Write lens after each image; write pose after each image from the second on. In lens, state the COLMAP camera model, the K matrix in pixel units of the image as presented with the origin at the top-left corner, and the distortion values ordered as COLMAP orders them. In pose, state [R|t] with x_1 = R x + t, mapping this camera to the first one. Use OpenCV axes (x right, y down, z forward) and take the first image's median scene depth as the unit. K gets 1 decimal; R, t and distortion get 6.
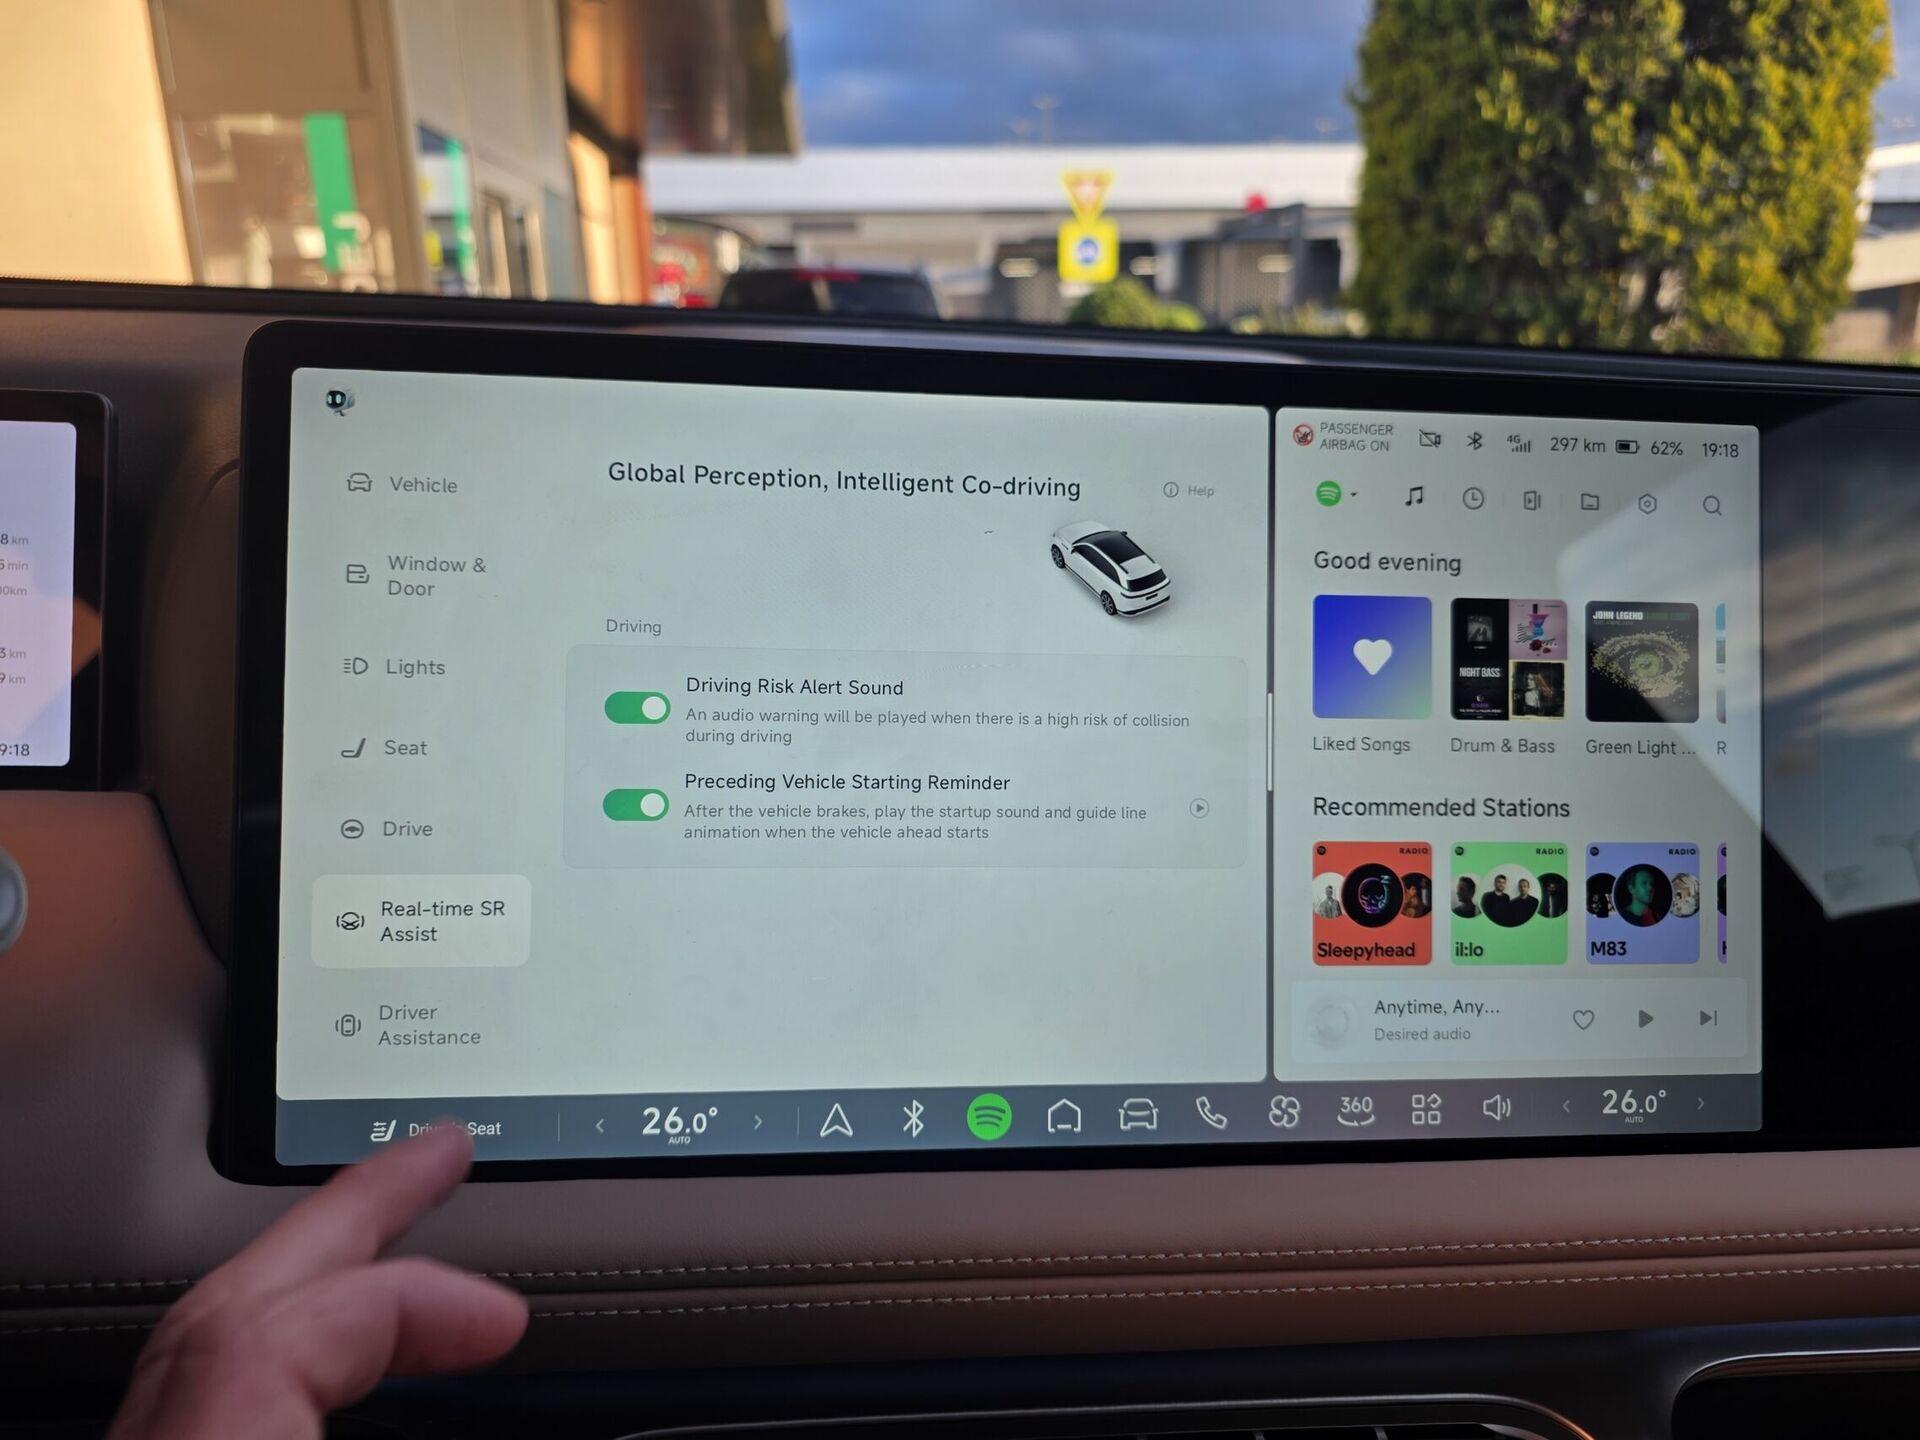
lens RADIAL K [[1133.7, 0, 926.0], [0, 1133.7, 724.2], [0, 0, 1]] dist [0.005129, -0.020305]
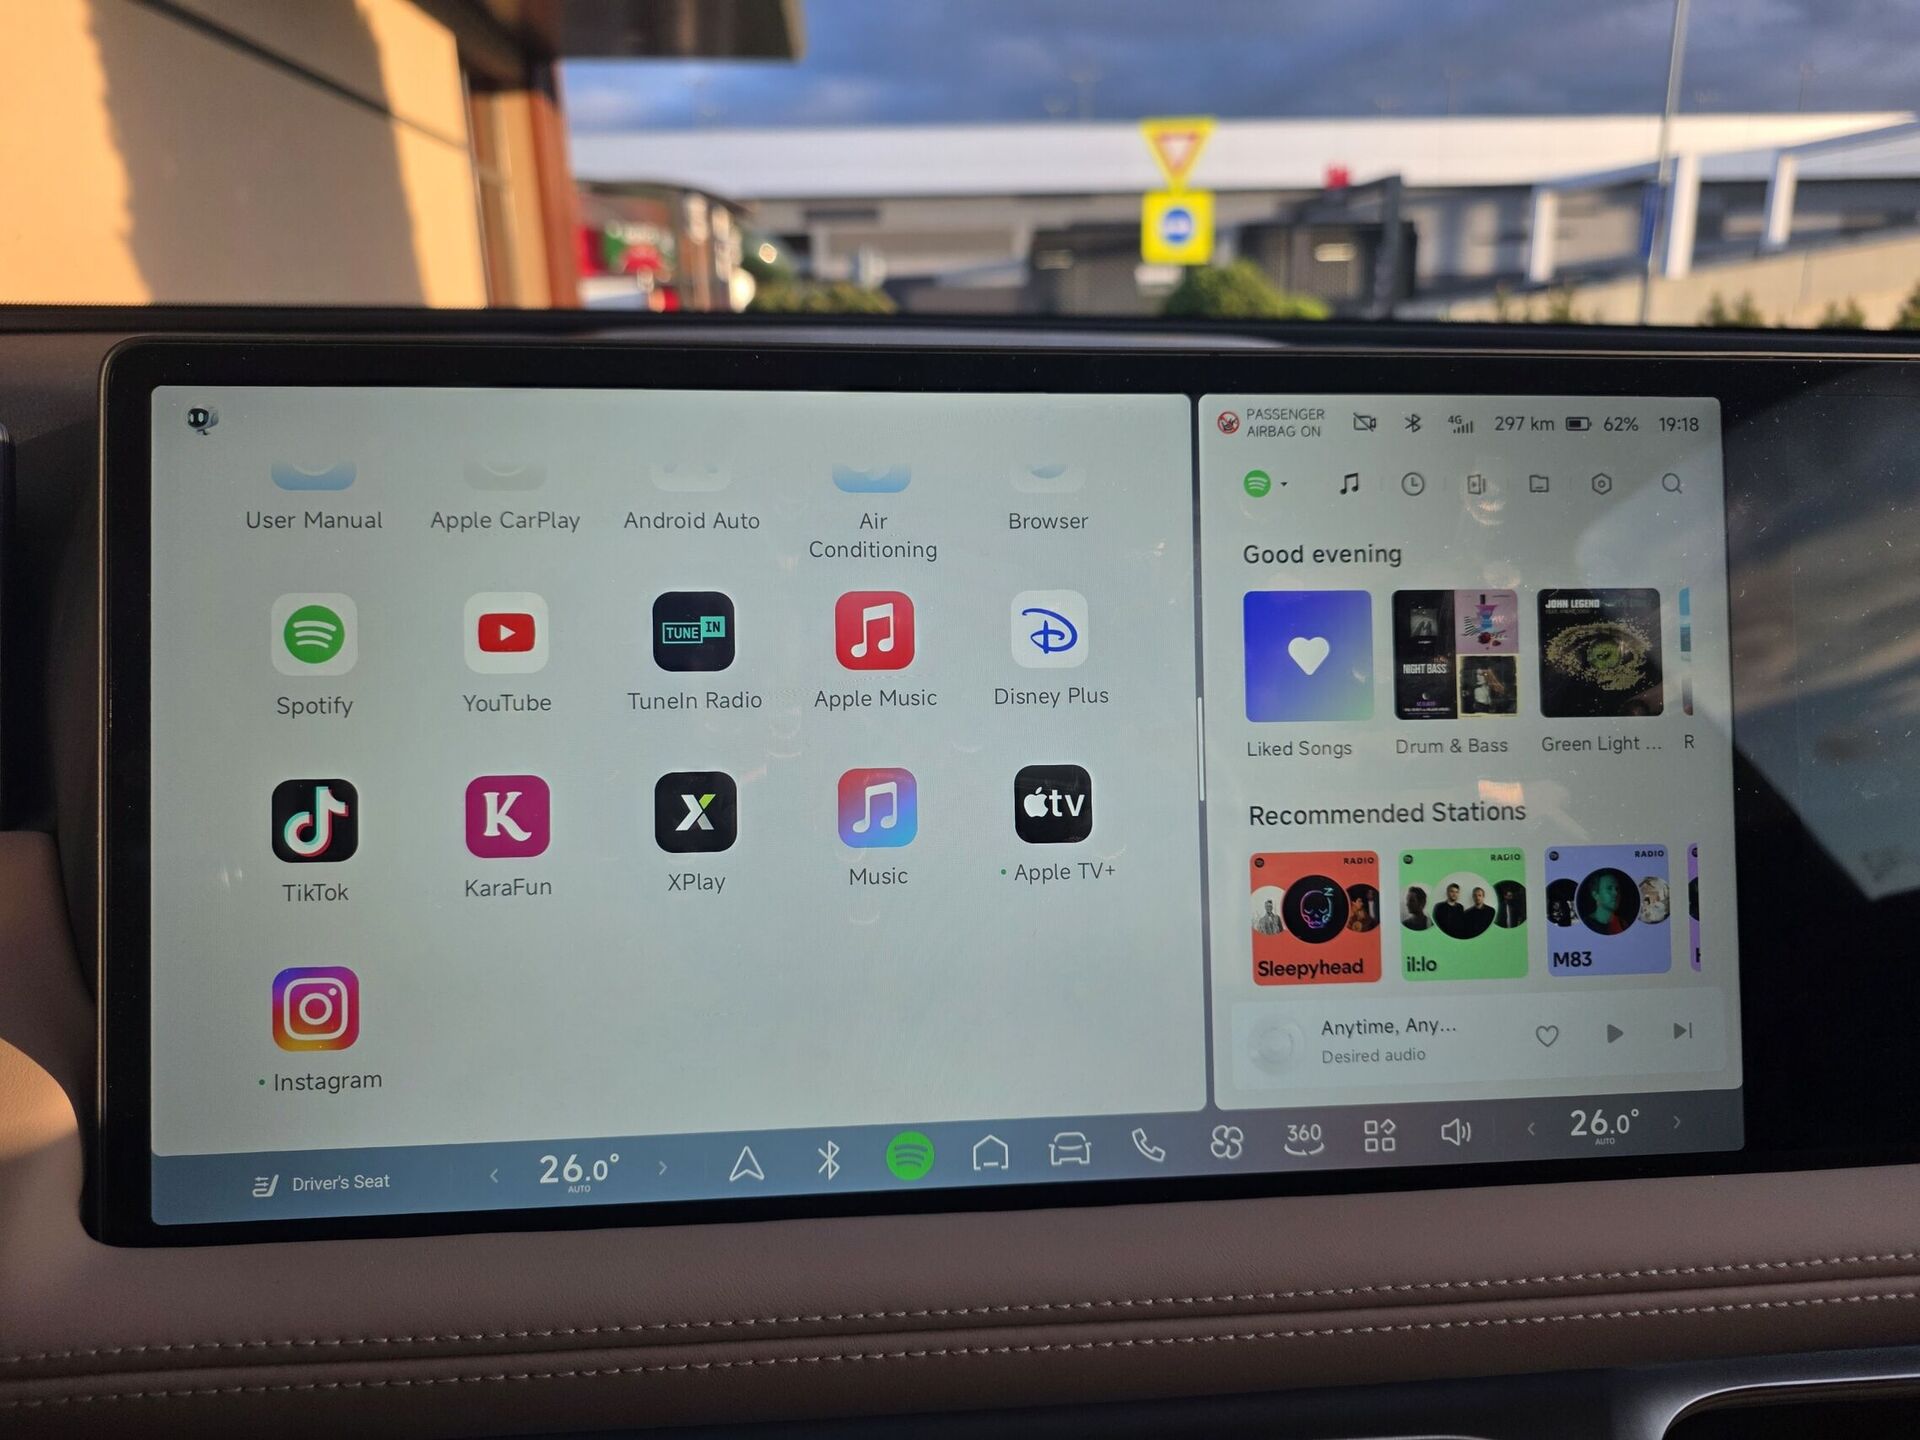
lens RADIAL K [[1116.6, 0, 968.5], [0, 1116.6, 714.2], [0, 0, 1]] dist [0.000332, -0.011917]
pose [[0.999513, -0.027809, -0.014125, 0.123119], [0.027761, 0.999608, -0.003542, -0.015390], [0.014218, 0.003148, 0.999894, 0.069771]]
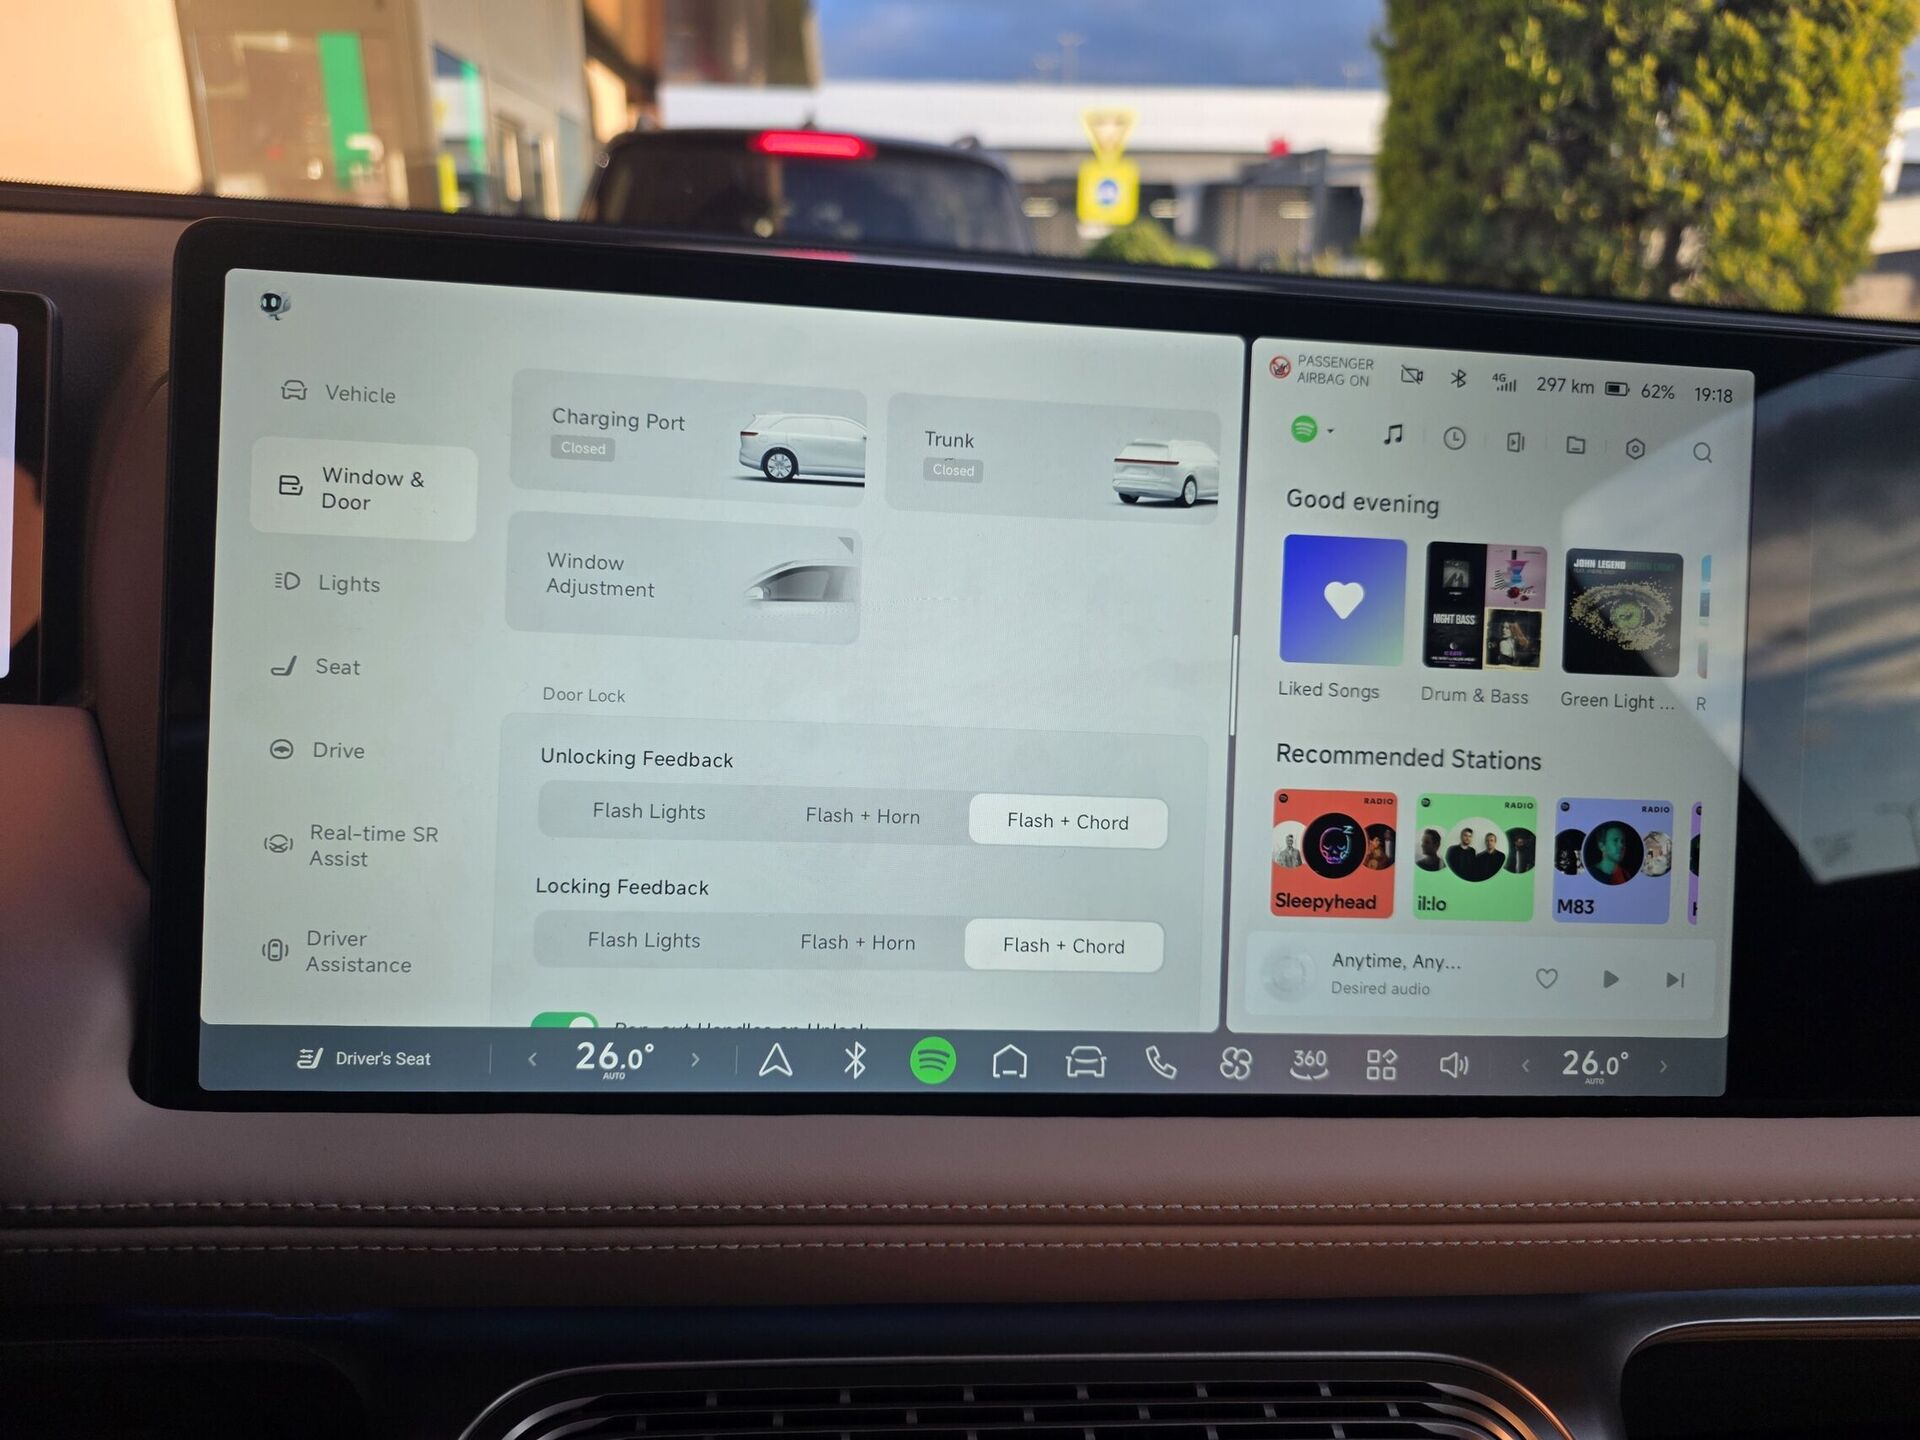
lens RADIAL K [[1122.2, 0, 934.4], [0, 1122.2, 694.9], [0, 0, 1]] dist [0.003690, -0.018174]
pose [[0.999645, 0.026625, -0.001197, 0.048083], [-0.026582, 0.999275, 0.027248, 0.004632], [0.001921, -0.027207, 0.999628, 0.040012]]
